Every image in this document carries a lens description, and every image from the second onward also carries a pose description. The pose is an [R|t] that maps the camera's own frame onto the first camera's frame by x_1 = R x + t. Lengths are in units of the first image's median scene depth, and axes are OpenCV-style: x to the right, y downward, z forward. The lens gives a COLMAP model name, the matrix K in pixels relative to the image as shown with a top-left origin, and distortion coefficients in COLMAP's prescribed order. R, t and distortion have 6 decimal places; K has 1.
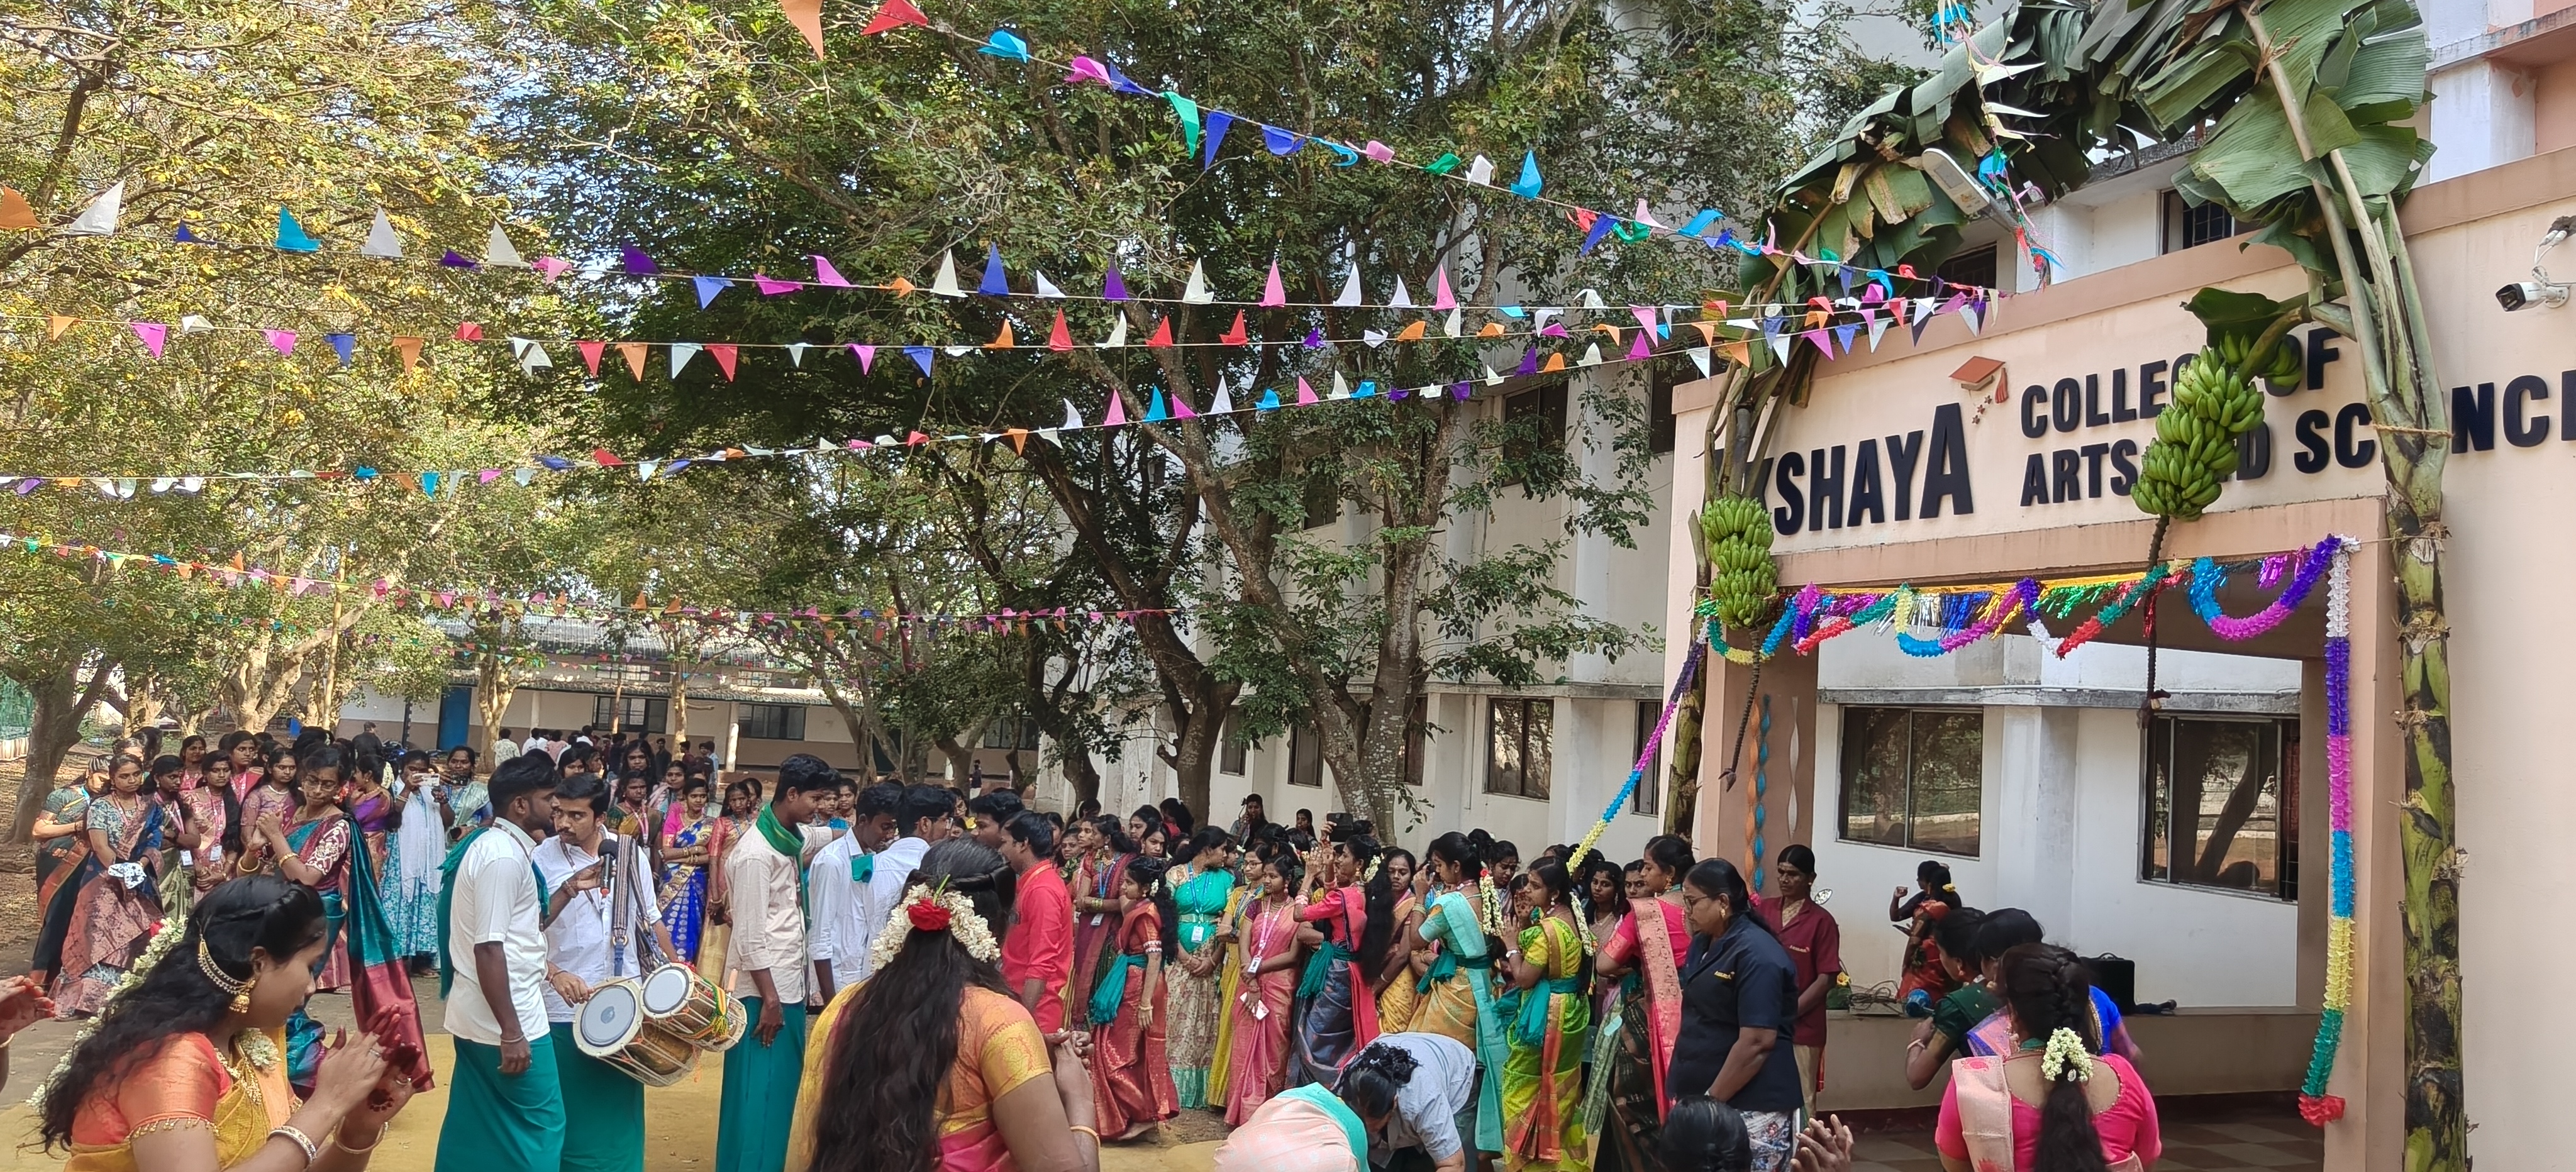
lens RADIAL K [[1799.7, 0, 1288.0], [0, 1799.7, 586.0], [0, 0, 1]] dist [-0.074605, 0.090763]
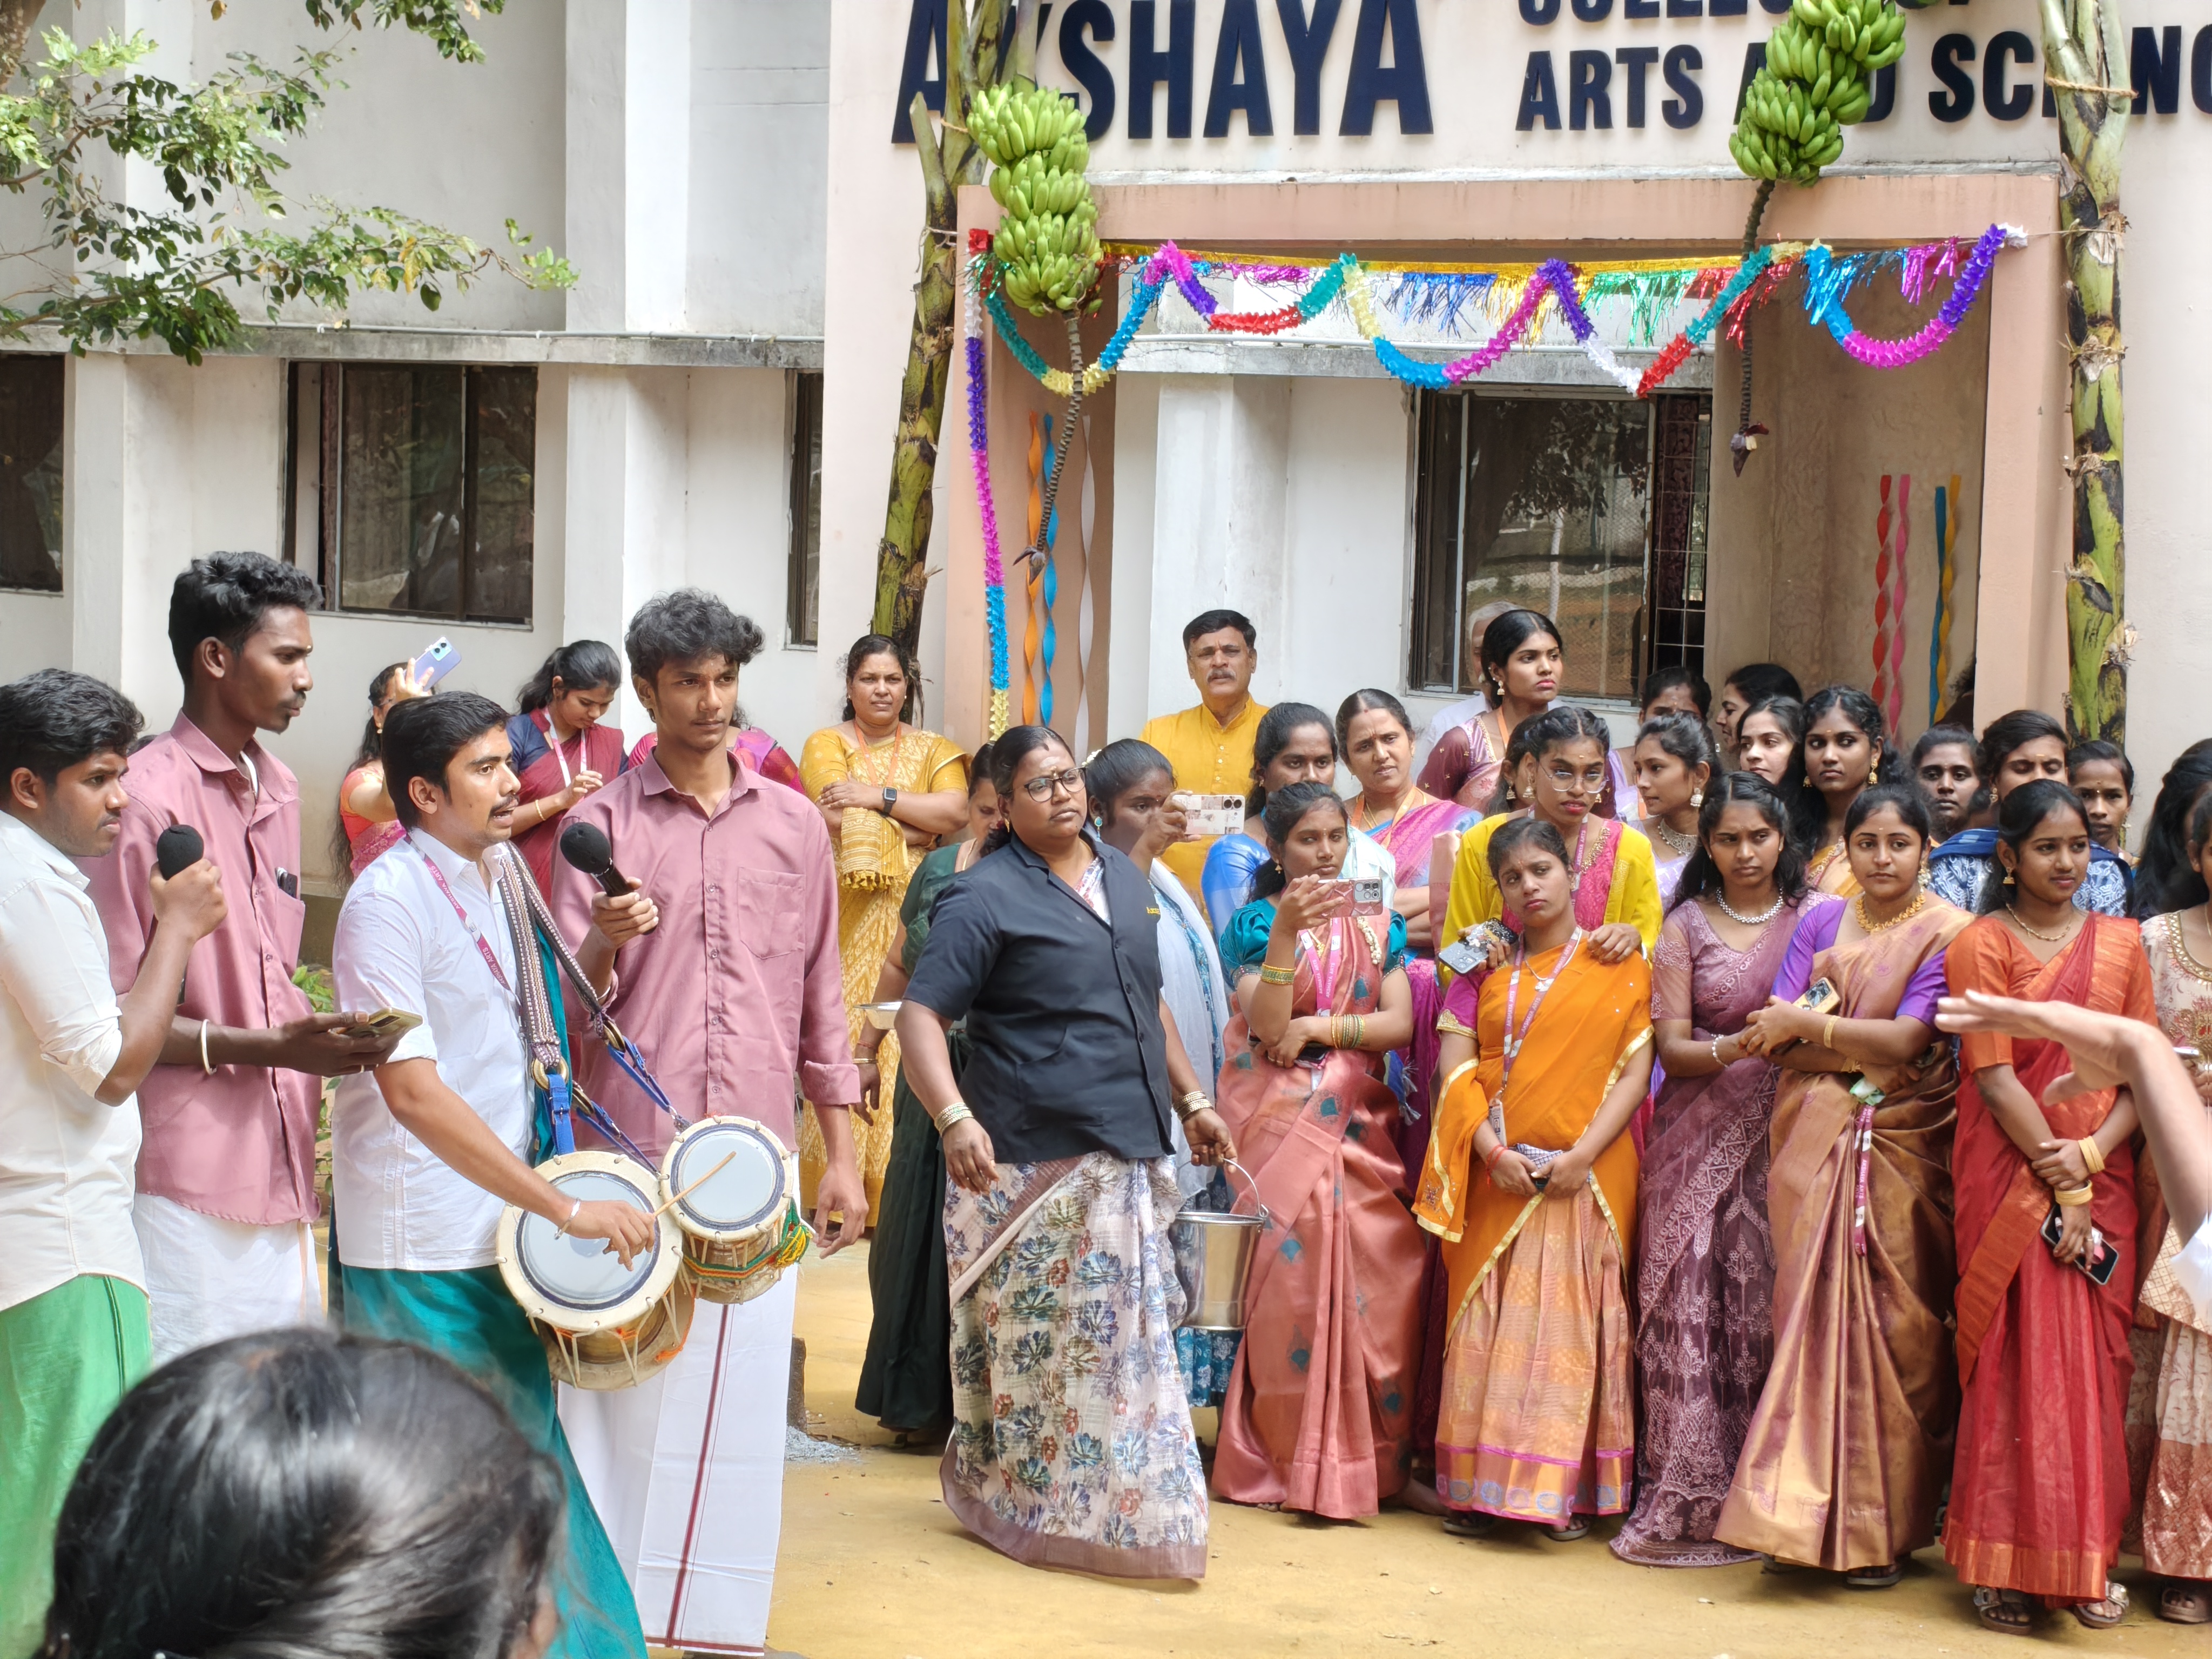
lens RADIAL K [[5496.2, 0, 1106.0], [0, 5496.2, 829.5], [0, 0, 1]] dist [0.130847, 0.394483]
pose [[0.867585, -0.072354, 0.491997, -0.868958], [-0.014517, 0.985252, 0.170492, -0.159975], [-0.497077, -0.155059, 0.853739, -0.820108]]
